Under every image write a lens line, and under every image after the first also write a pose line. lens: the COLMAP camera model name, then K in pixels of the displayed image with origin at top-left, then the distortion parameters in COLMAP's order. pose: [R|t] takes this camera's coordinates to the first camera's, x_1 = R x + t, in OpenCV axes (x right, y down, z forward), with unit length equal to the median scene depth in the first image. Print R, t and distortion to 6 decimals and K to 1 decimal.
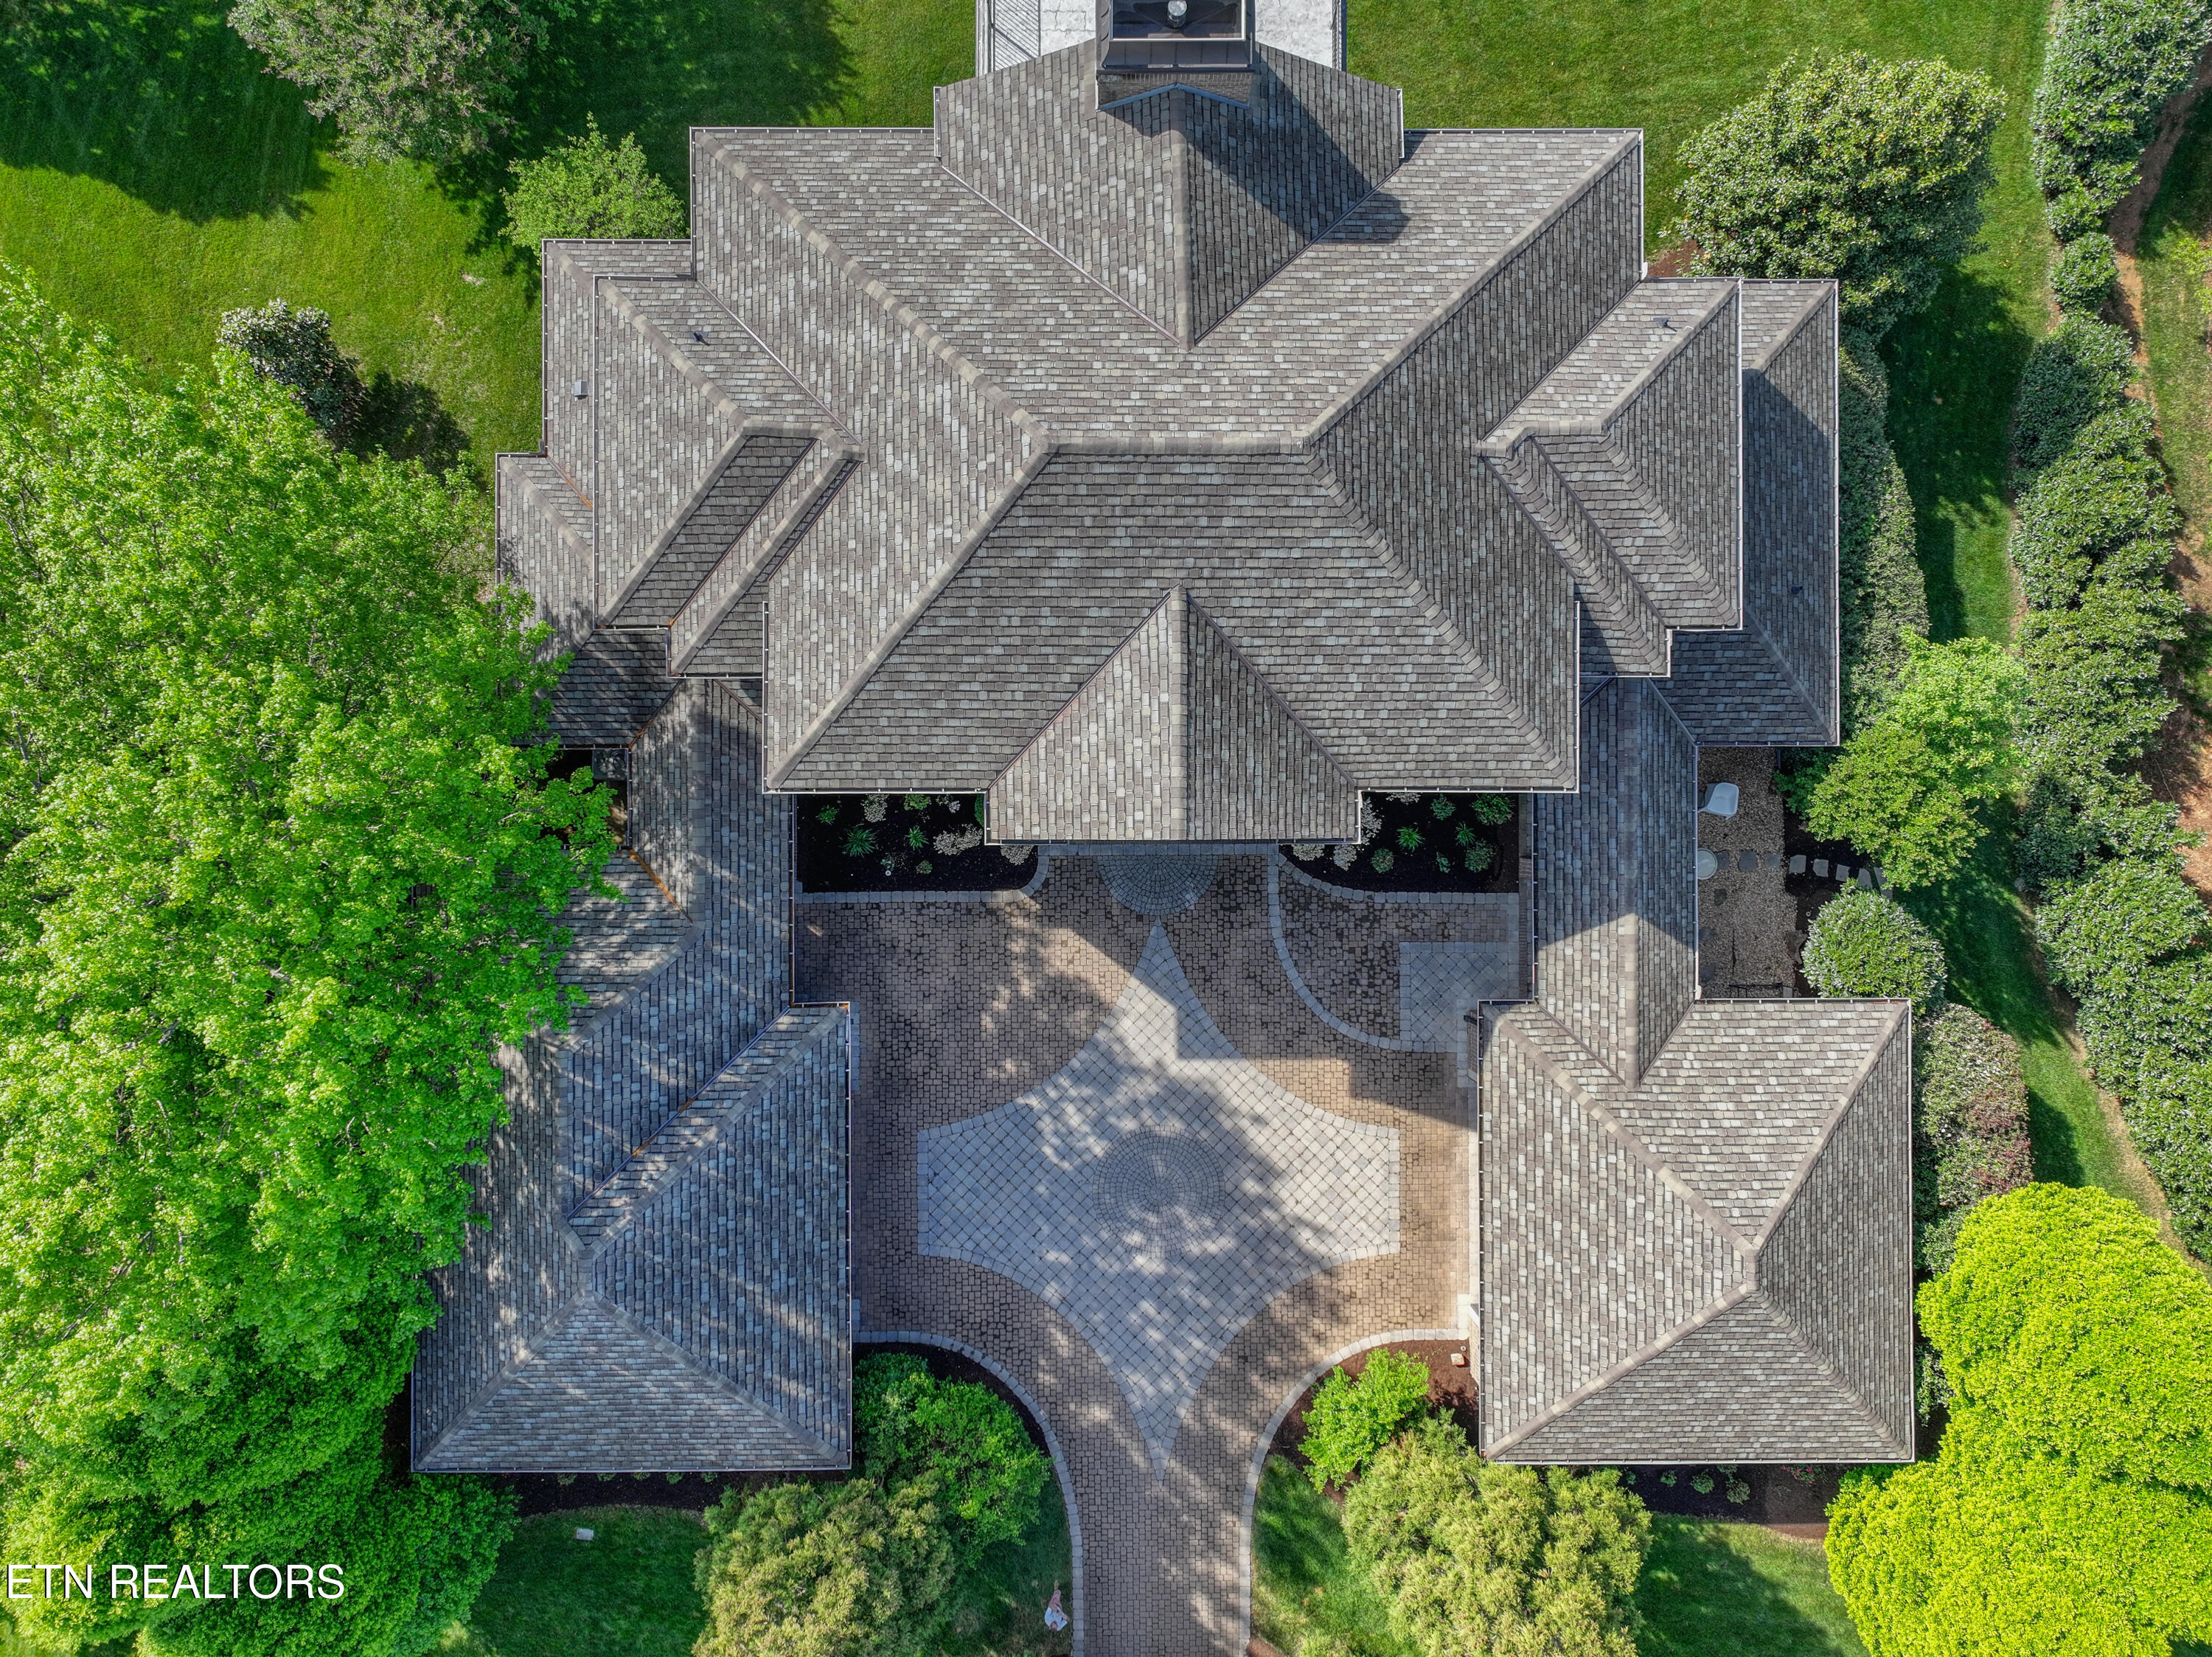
lens RADIAL K [[1554.5, 0, 1209.9], [0, 1554.5, 829.0], [0, 0, 1]] dist [-0.000301, 0.000667]
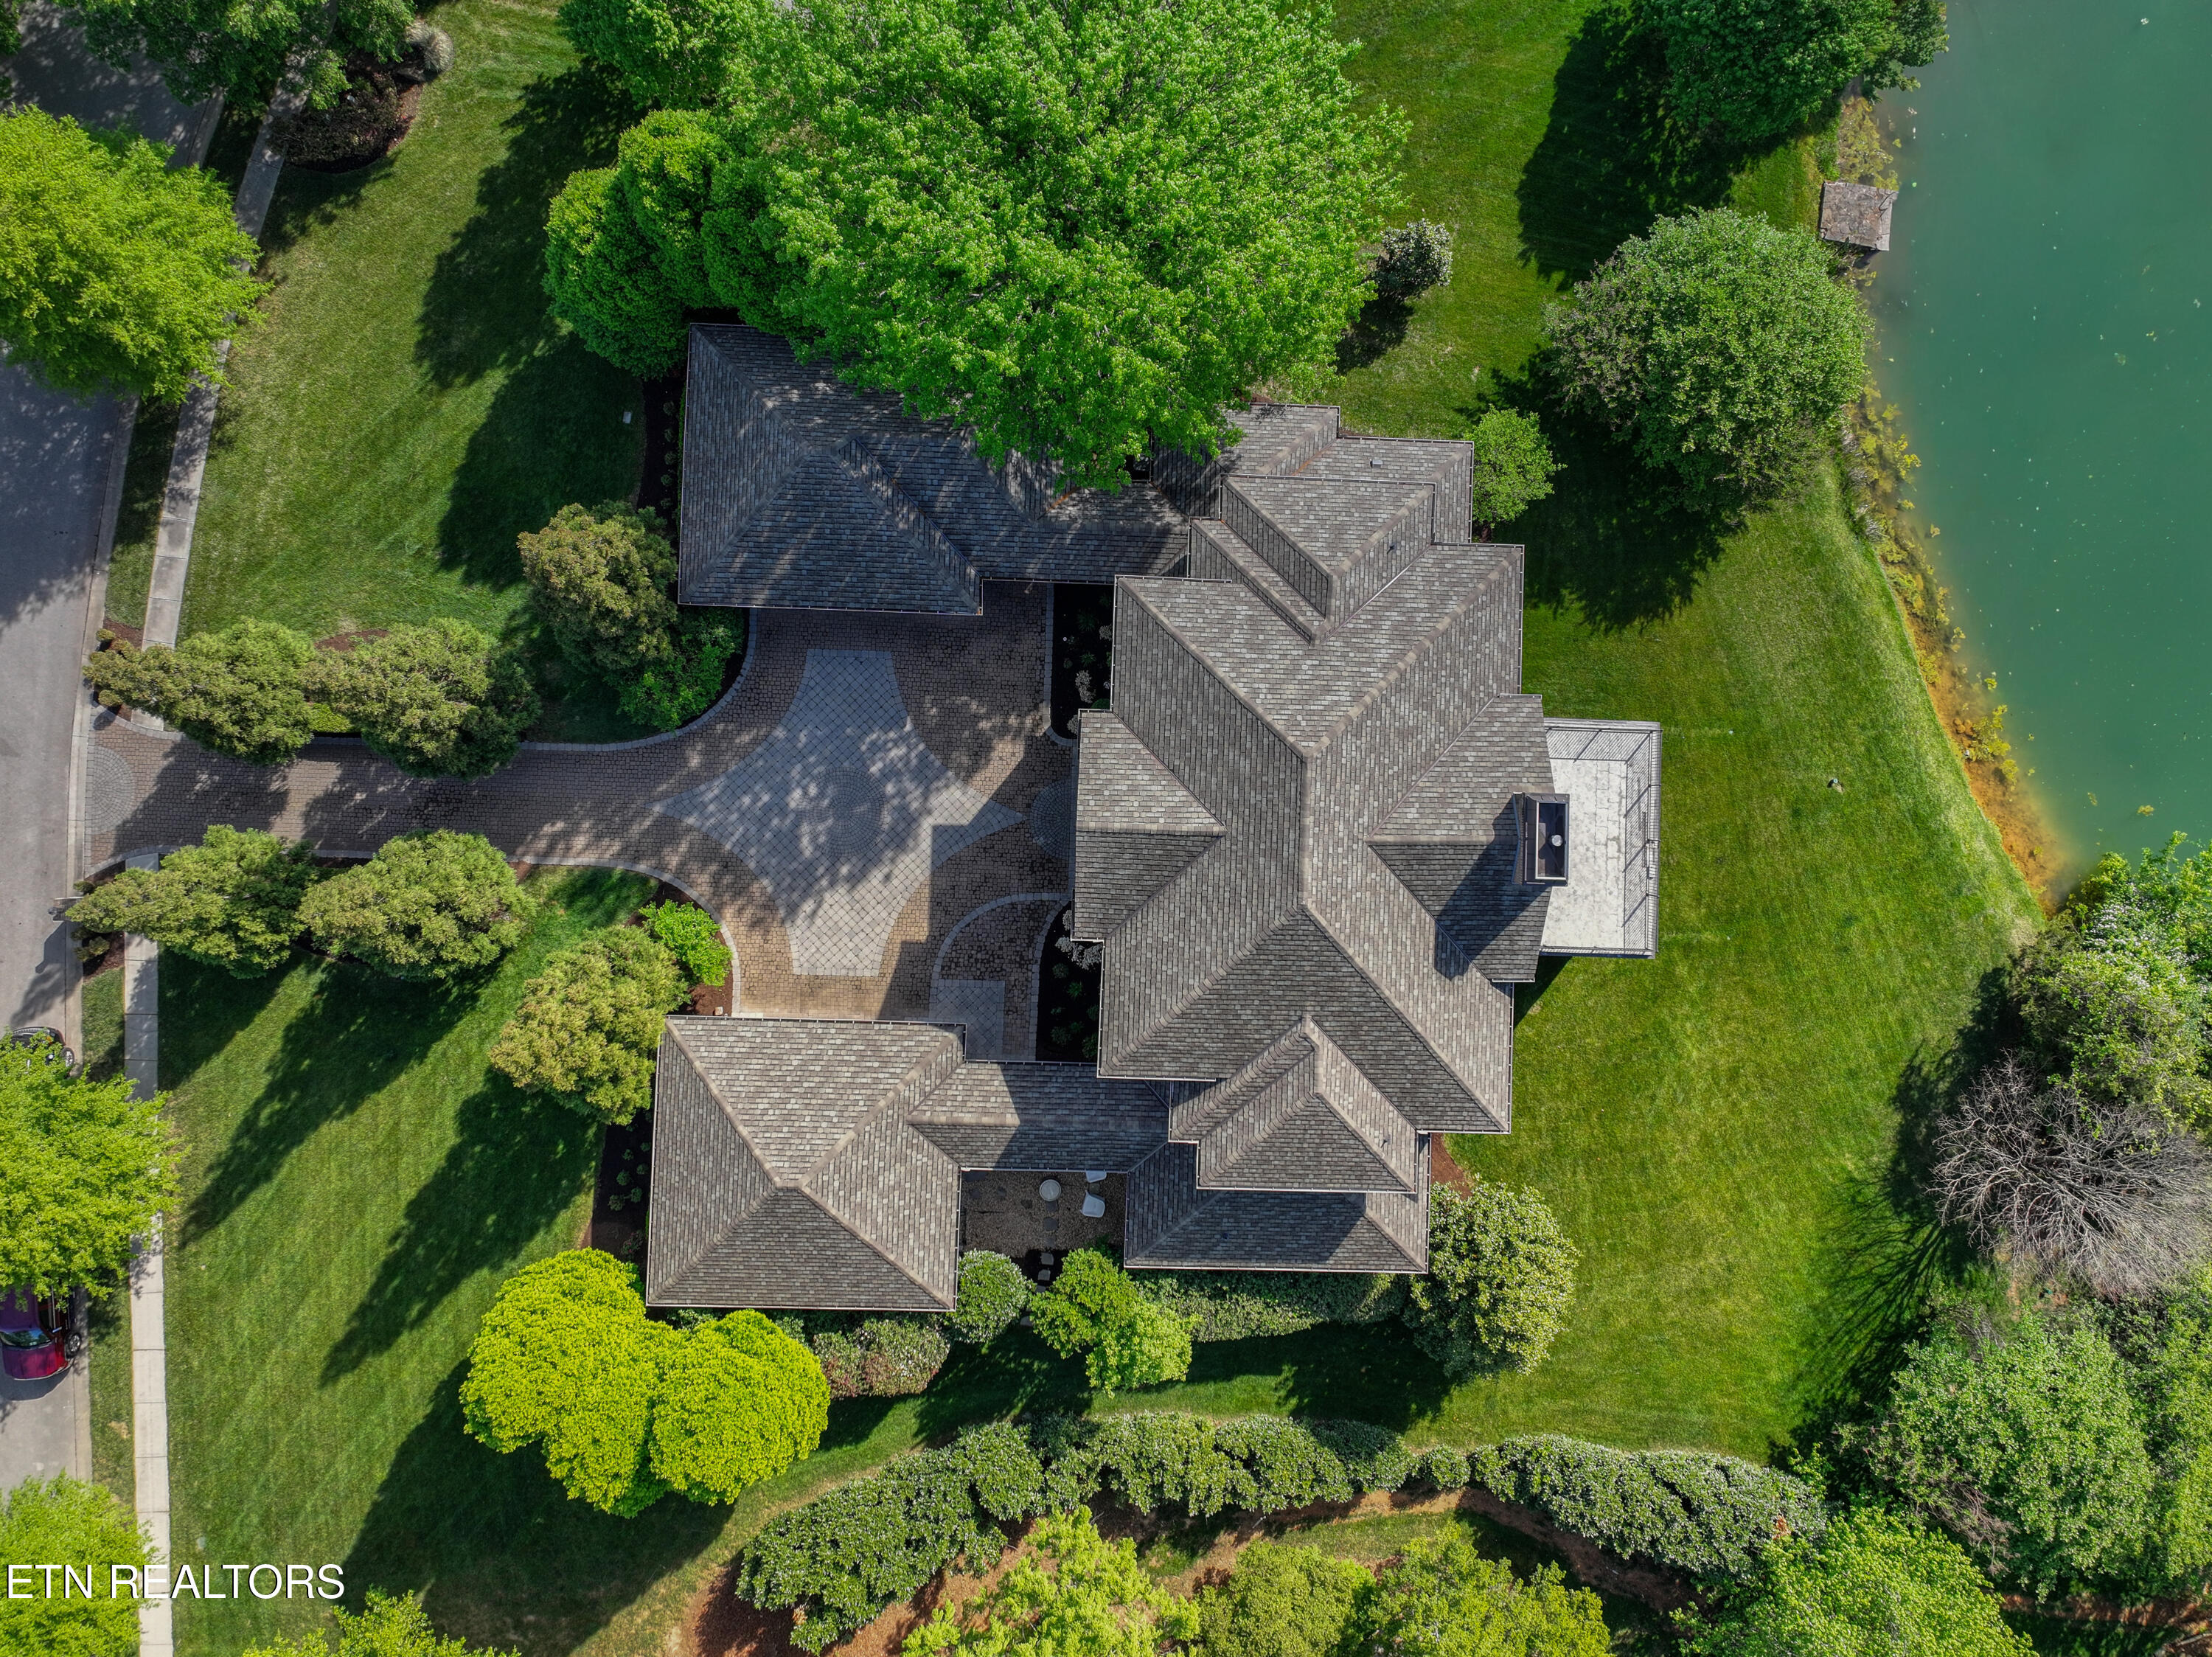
lens RADIAL K [[1779.0, 0, 1106.0], [0, 1779.0, 828.5], [0, 0, 1]] dist [0.002602, 0.081323]
pose [[-0.037266, 0.998115, -0.048759, 0.062344], [-0.999298, -0.037040, 0.005529, -0.029588], [0.003713, 0.048931, 0.998795, -0.756911]]
